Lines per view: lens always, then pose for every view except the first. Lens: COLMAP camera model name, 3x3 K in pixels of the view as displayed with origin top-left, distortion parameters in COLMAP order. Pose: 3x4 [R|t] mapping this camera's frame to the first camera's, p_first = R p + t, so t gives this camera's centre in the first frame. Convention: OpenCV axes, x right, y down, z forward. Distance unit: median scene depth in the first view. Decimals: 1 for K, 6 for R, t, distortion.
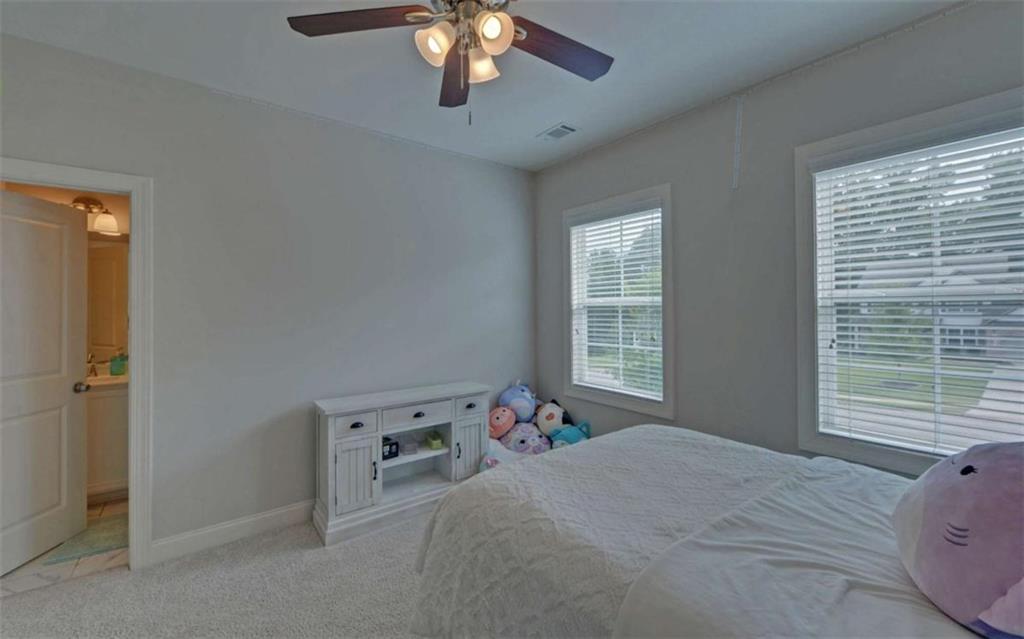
lens RADIAL K [[417.0, 0, 515.2], [0, 417.0, 303.4], [0, 0, 1]] dist [0.000452, 0.000004]
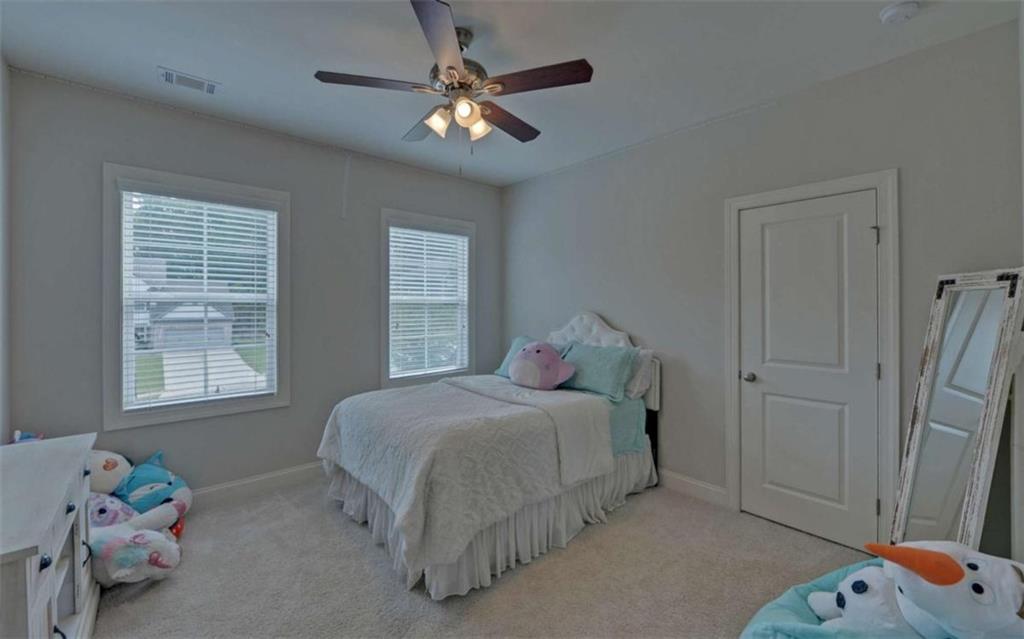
lens RADIAL K [[417.0, 0, 515.2], [0, 417.0, 303.4], [0, 0, 1]] dist [0.000452, 0.000004]
pose [[-0.060683, 0.007803, 0.998127, -0.736681], [-0.007113, 0.999941, -0.008249, 0.011473], [-0.998132, -0.007600, -0.060623, 0.442906]]
